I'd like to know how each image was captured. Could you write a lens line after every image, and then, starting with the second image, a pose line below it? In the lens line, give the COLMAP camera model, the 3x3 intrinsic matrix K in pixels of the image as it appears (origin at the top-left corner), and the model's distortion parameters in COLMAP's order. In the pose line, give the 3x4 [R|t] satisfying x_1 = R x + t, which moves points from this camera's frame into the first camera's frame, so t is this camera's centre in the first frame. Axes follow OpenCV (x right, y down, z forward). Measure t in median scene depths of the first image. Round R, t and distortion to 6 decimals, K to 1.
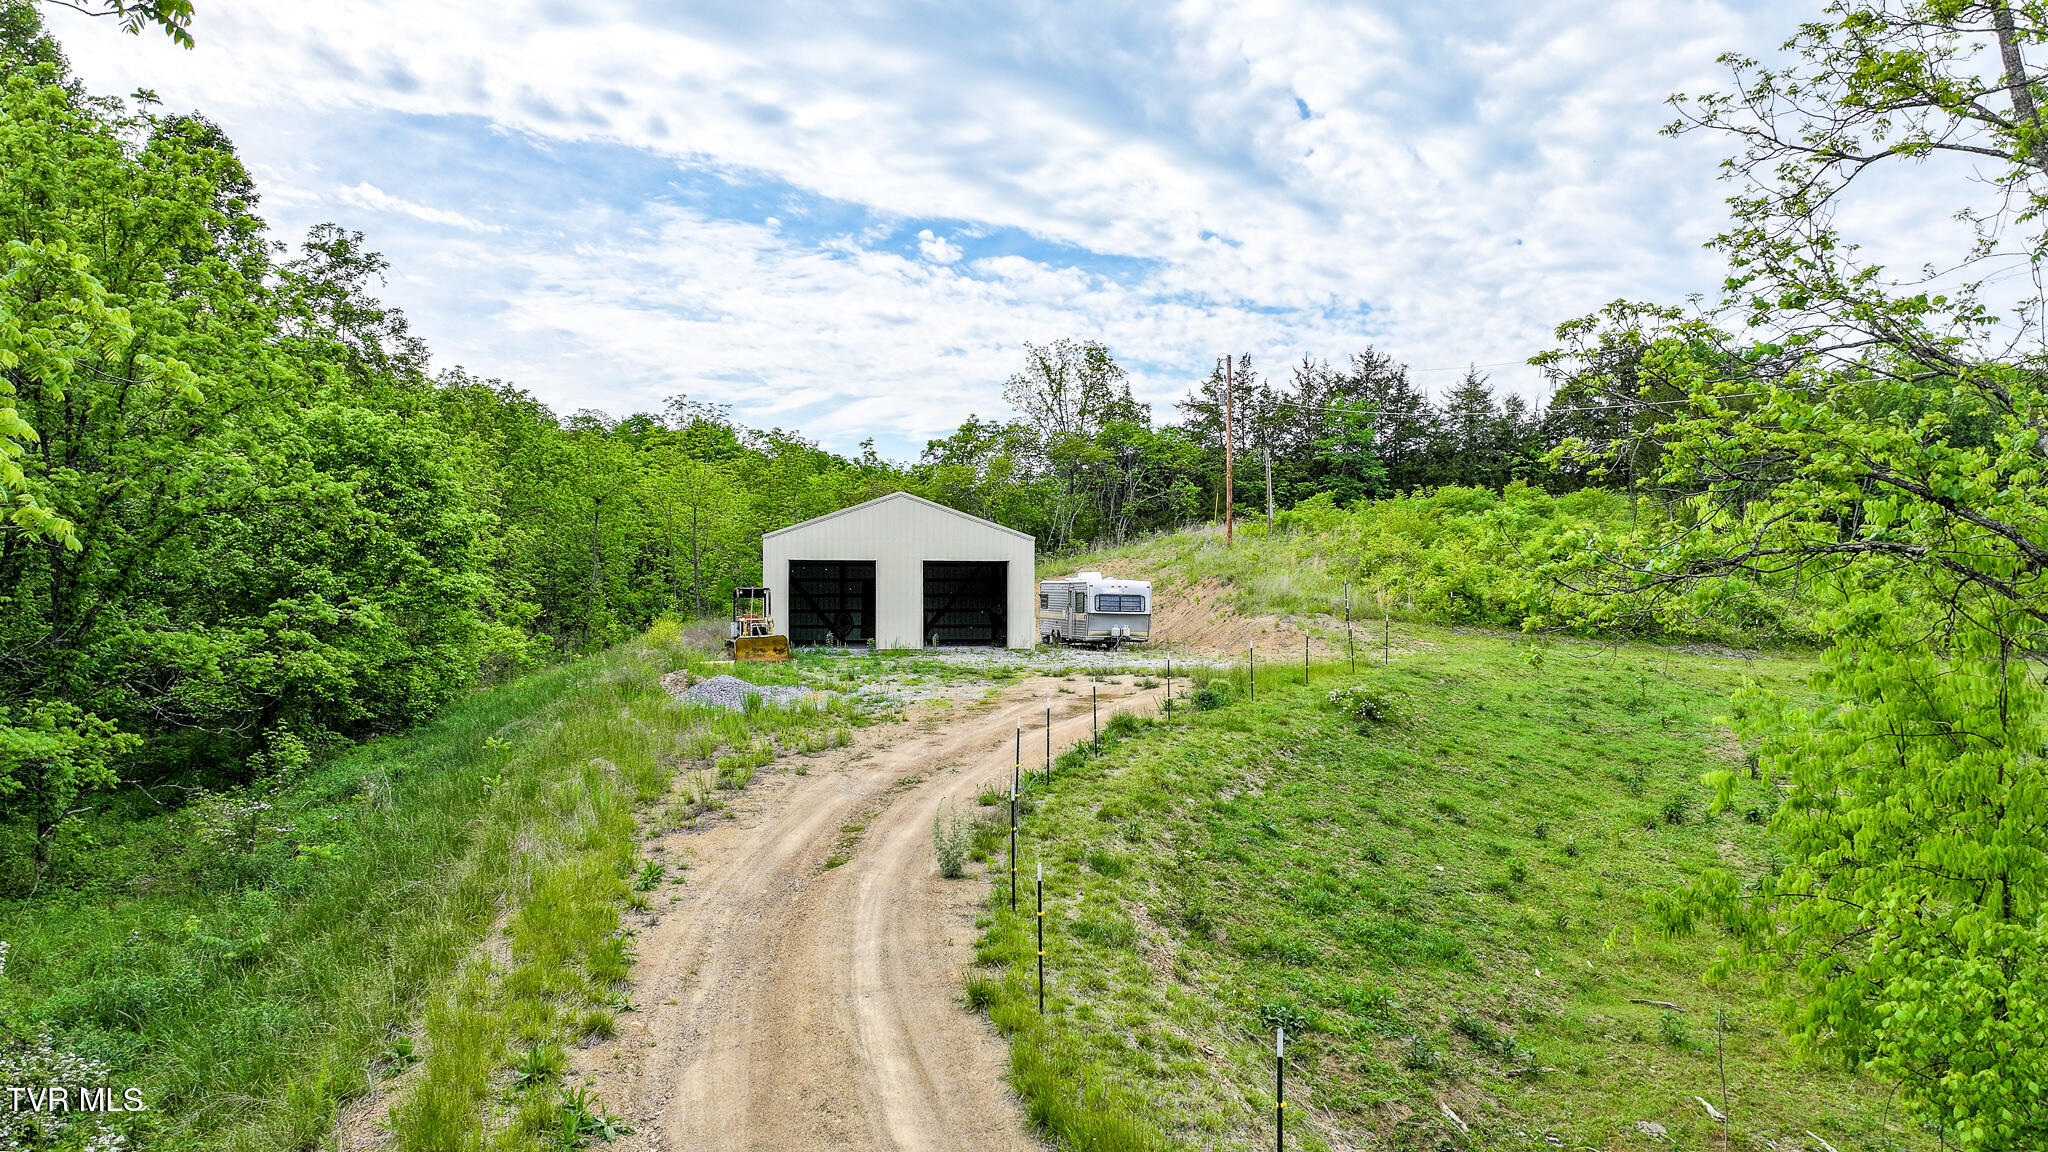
lens RADIAL K [[1439.5, 0, 1033.9], [0, 1439.5, 572.0], [0, 0, 1]] dist [0.008697, 0.008406]
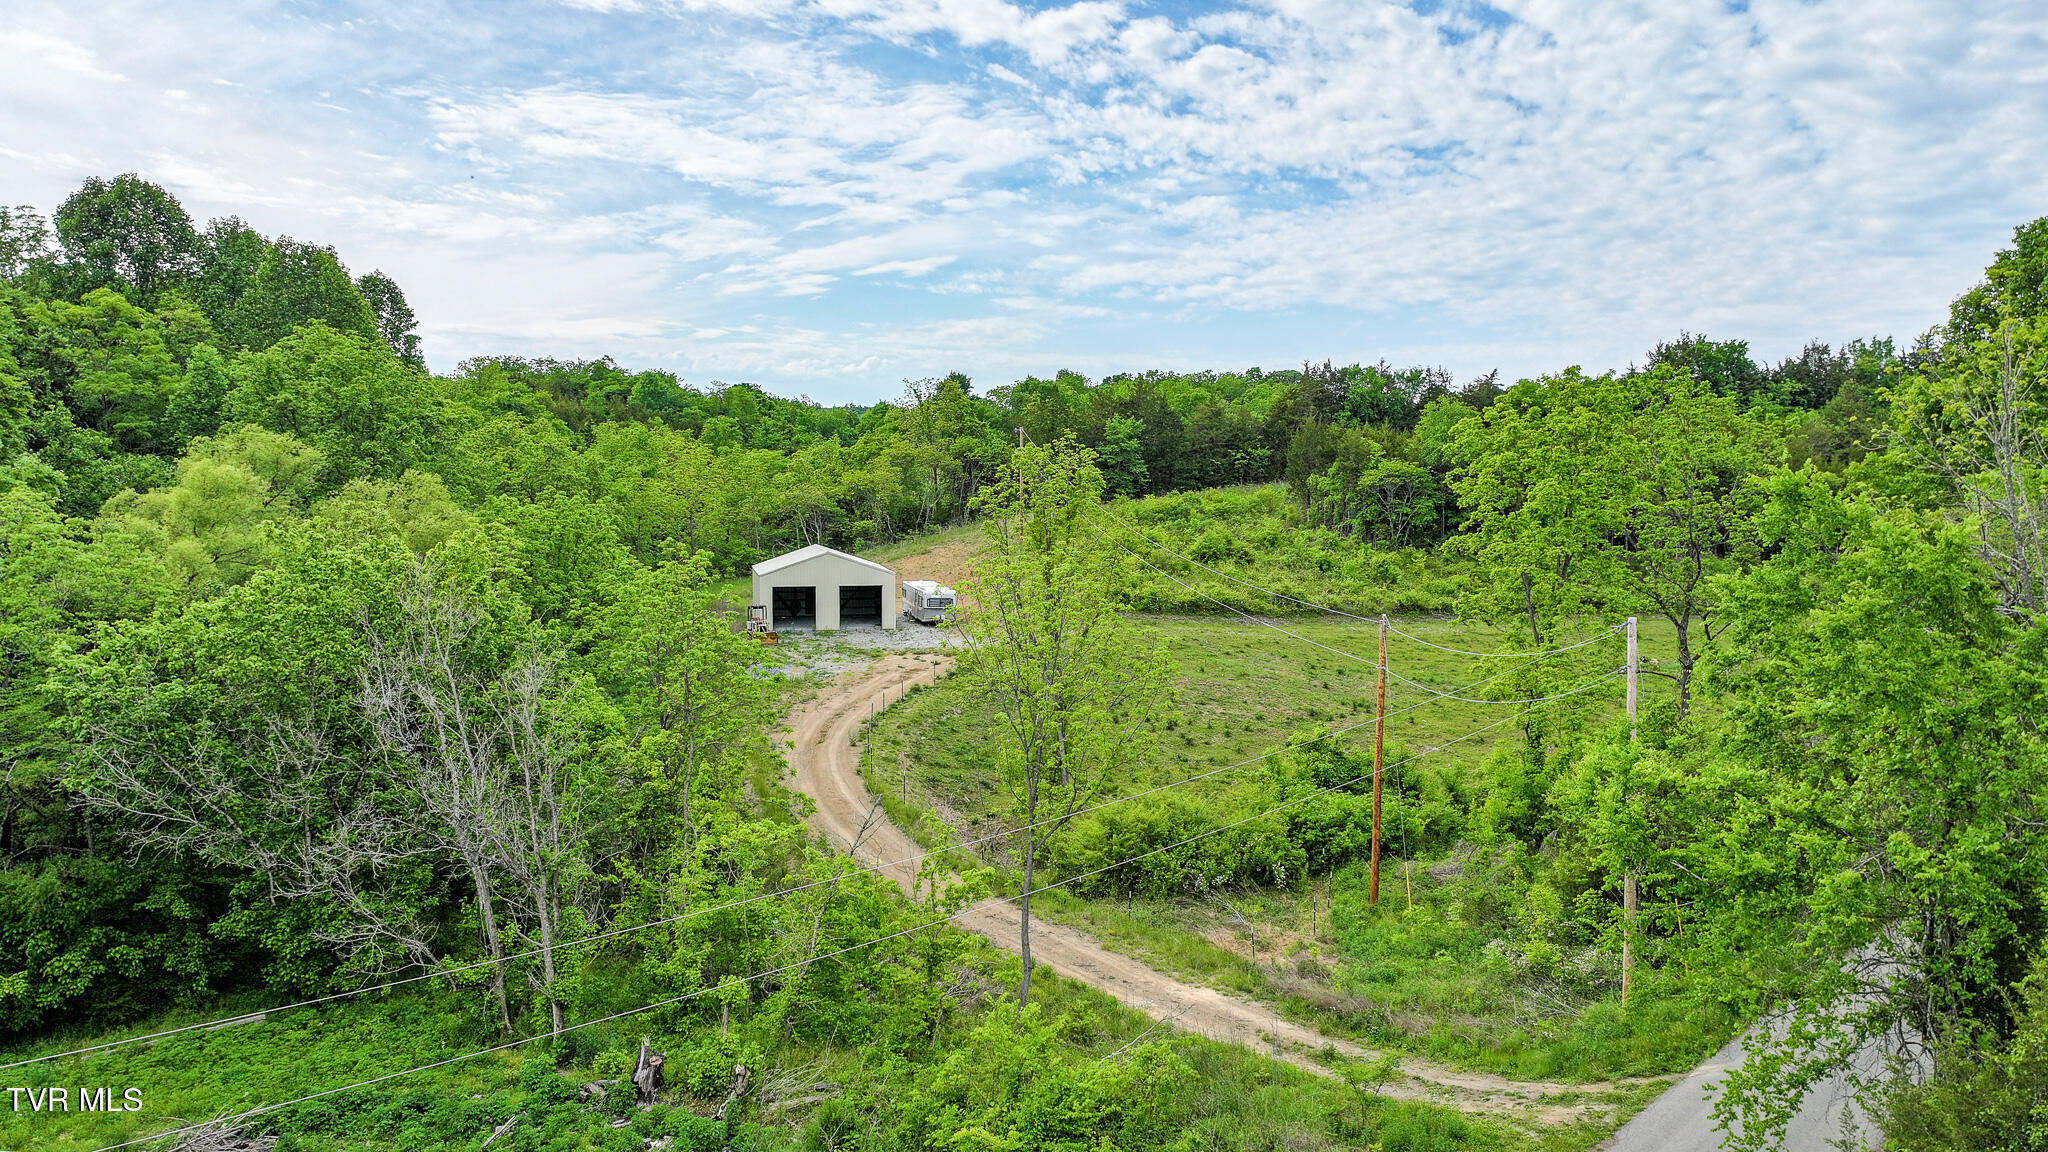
lens RADIAL K [[1439.5, 0, 1033.9], [0, 1439.5, 572.0], [0, 0, 1]] dist [0.008697, 0.008406]
pose [[0.997841, 0.000952, 0.065664, 0.062704], [-0.007542, 0.994941, 0.100180, -0.233572], [-0.065237, -0.100459, 0.992800, -1.023781]]
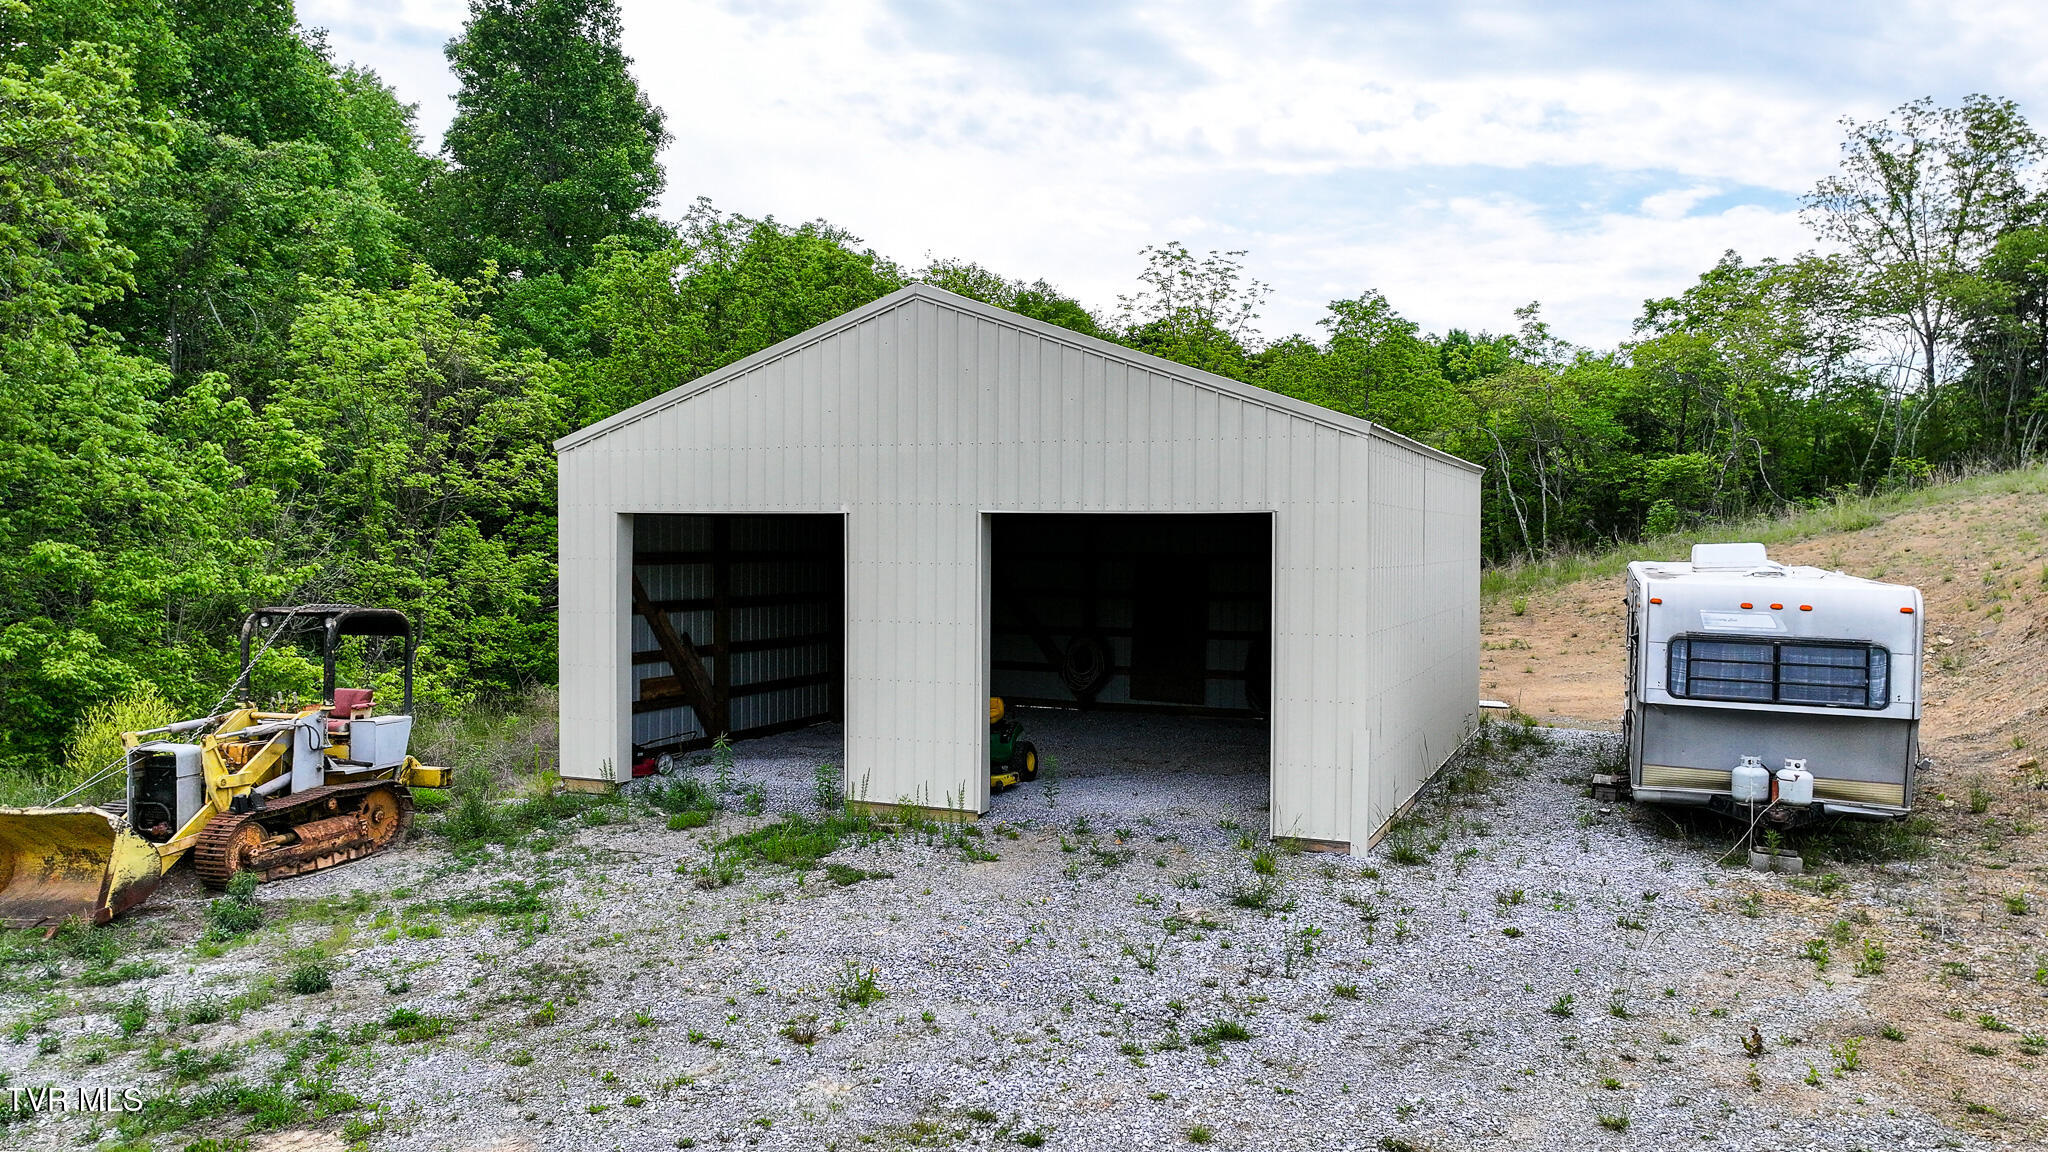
lens RADIAL K [[1378.4, 0, 1024.0], [0, 1378.4, 576.0], [0, 0, 1]] dist [-0.027393, 0.001080]
pose [[0.815833, 0.025459, -0.577728, 0.096978], [0.002321, 0.998878, 0.047296, -0.008211], [0.578284, -0.039927, 0.814858, 0.765039]]
